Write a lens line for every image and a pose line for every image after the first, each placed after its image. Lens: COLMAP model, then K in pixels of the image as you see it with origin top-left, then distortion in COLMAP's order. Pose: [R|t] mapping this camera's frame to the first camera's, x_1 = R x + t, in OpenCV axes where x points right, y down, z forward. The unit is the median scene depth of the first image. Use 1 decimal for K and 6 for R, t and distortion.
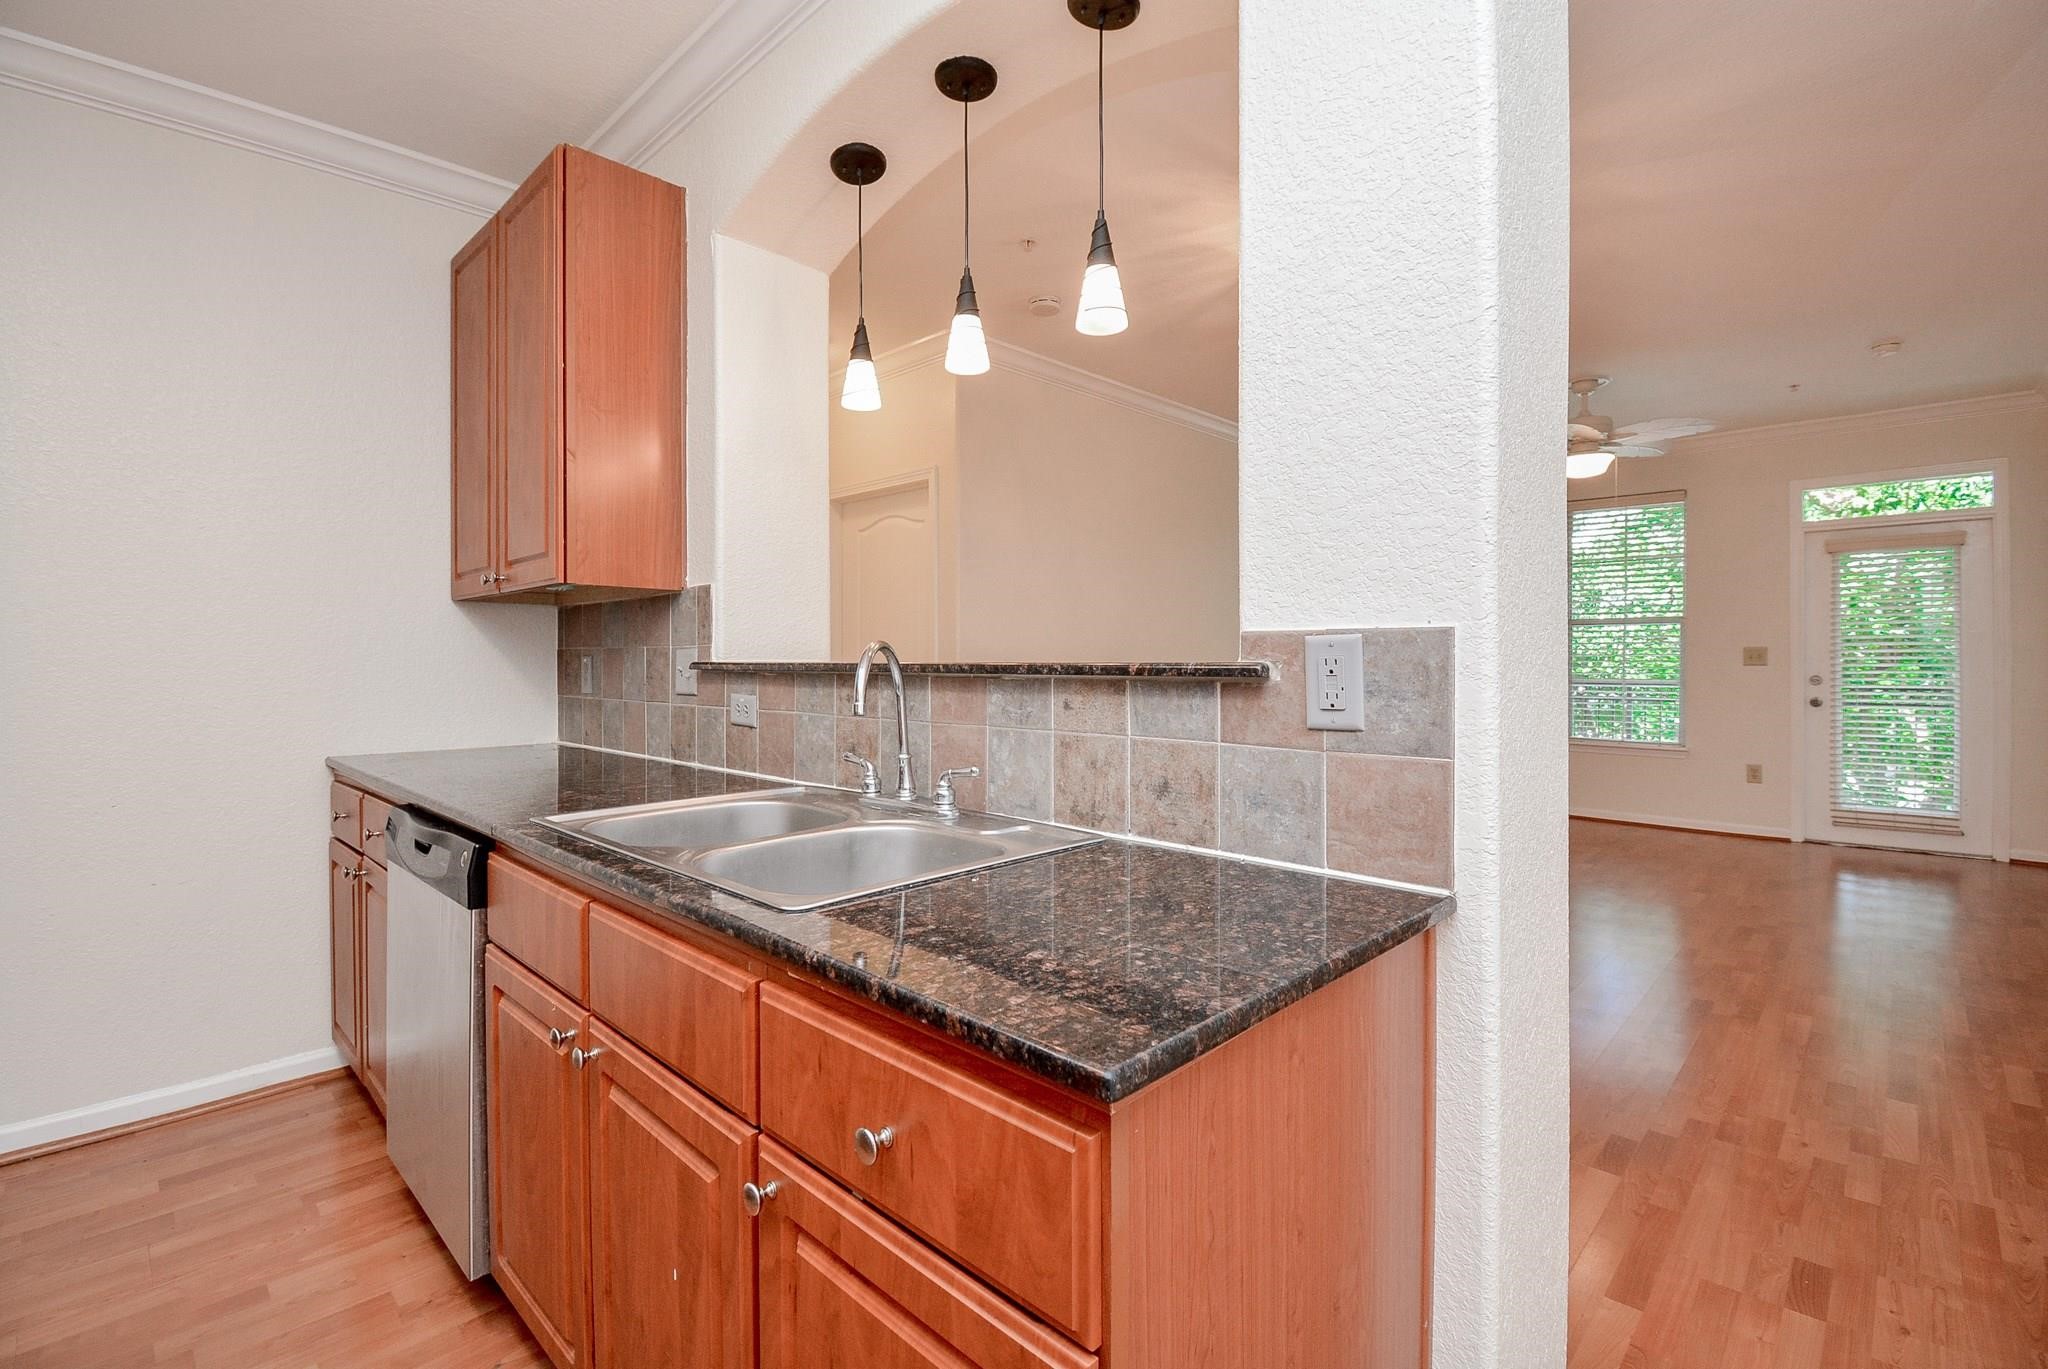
lens RADIAL K [[911.7, 0, 1035.5], [0, 911.7, 672.7], [0, 0, 1]] dist [-0.009372, -0.007983]
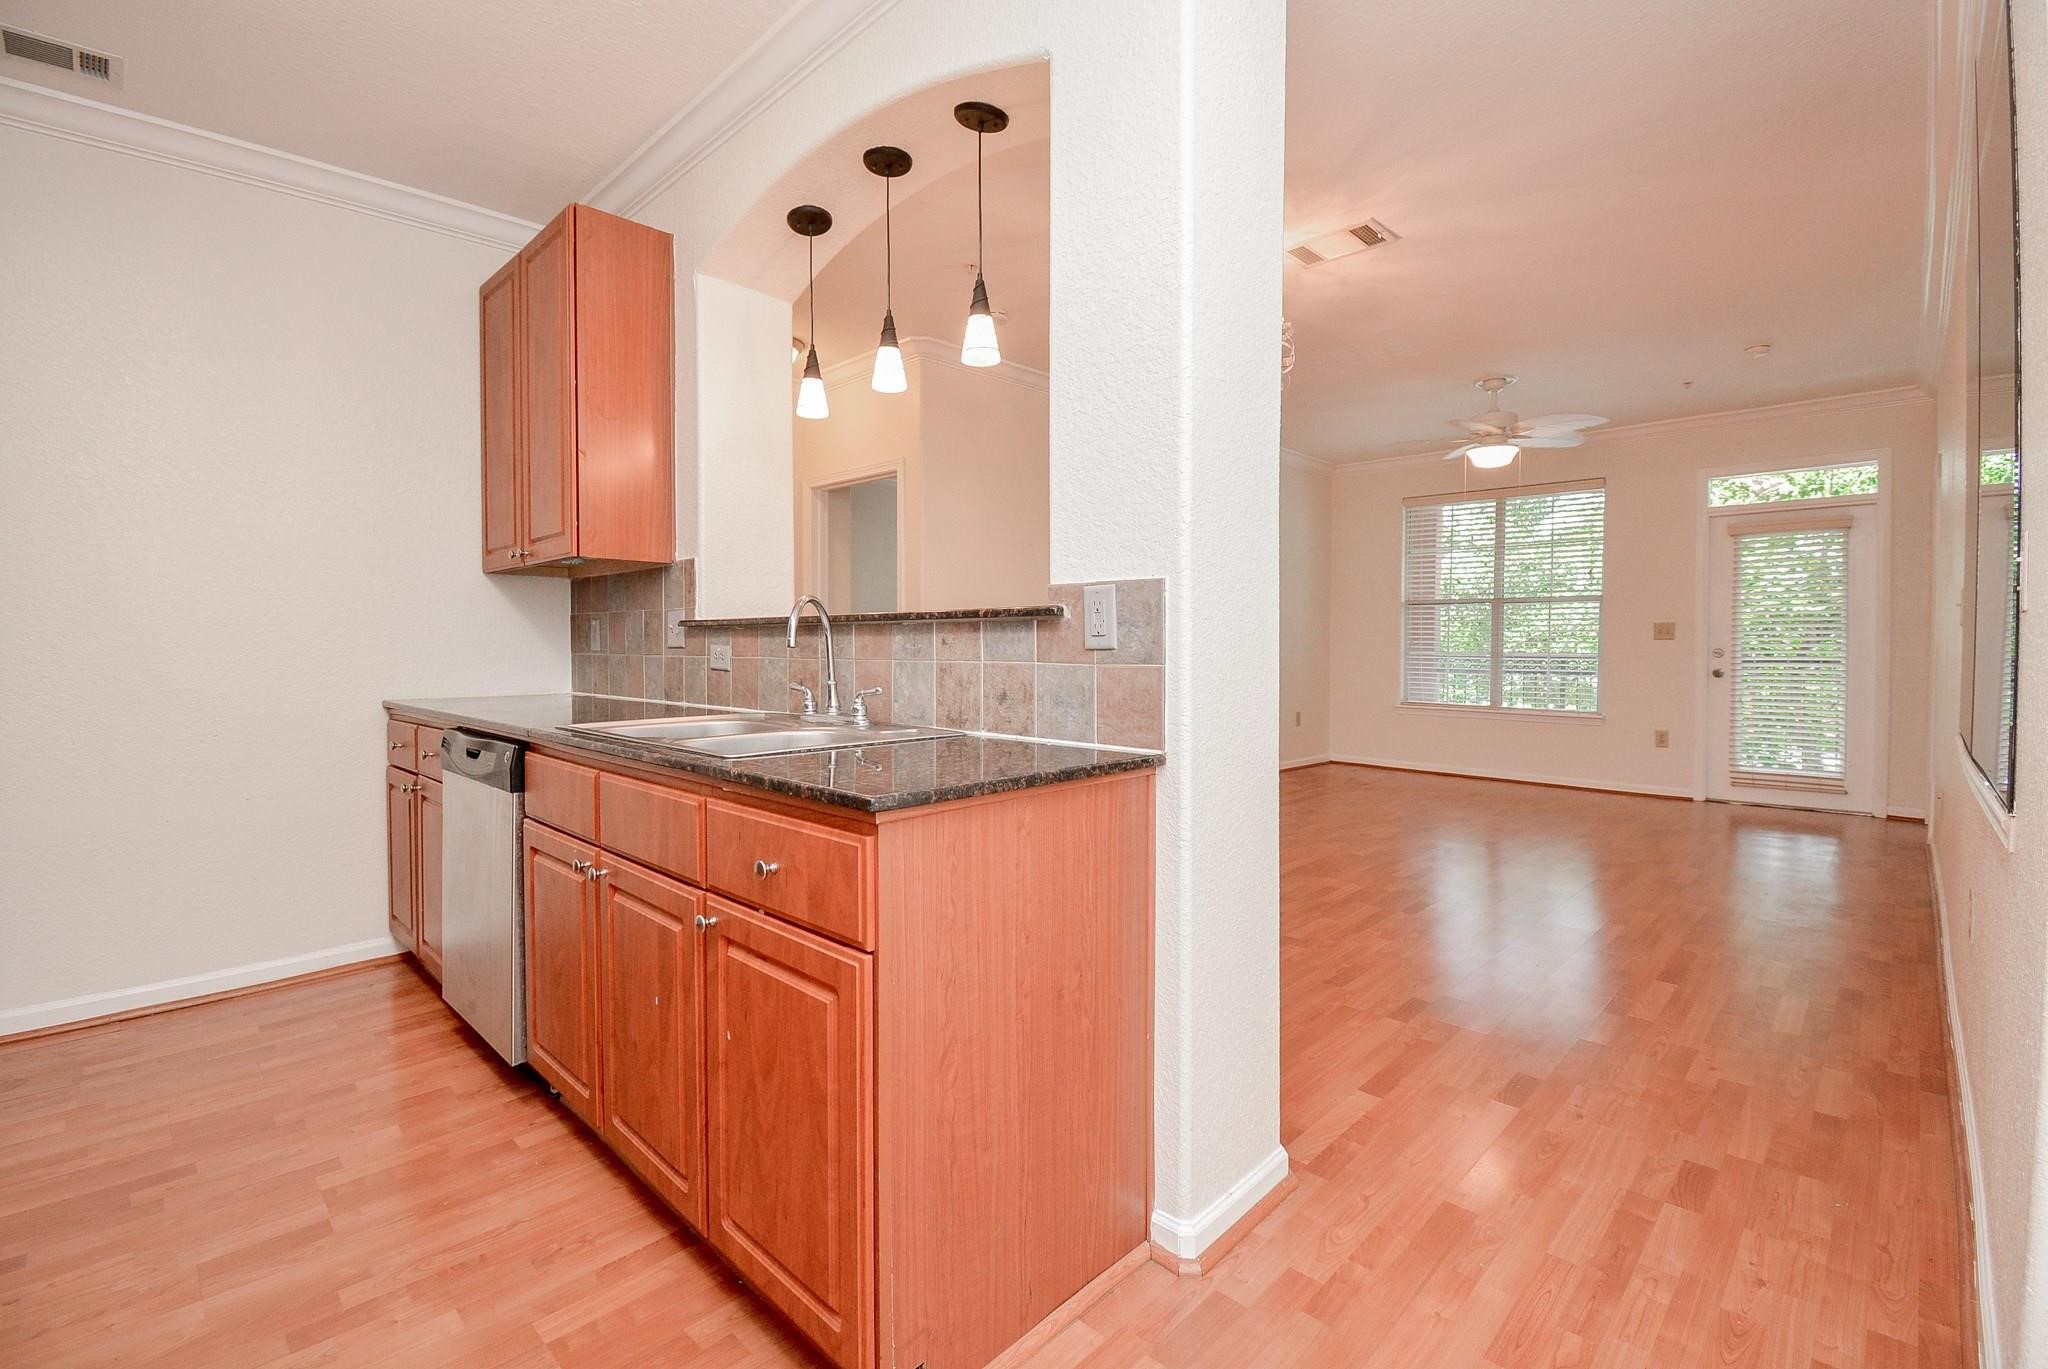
lens RADIAL K [[911.7, 0, 1035.9], [0, 911.7, 672.9], [0, 0, 1]] dist [-0.009372, -0.007983]
pose [[0.999987, 0.001642, -0.004769, 0.139100], [-0.001561, 0.999856, 0.016896, 0.046051], [0.004797, -0.016888, 0.999846, -0.292682]]
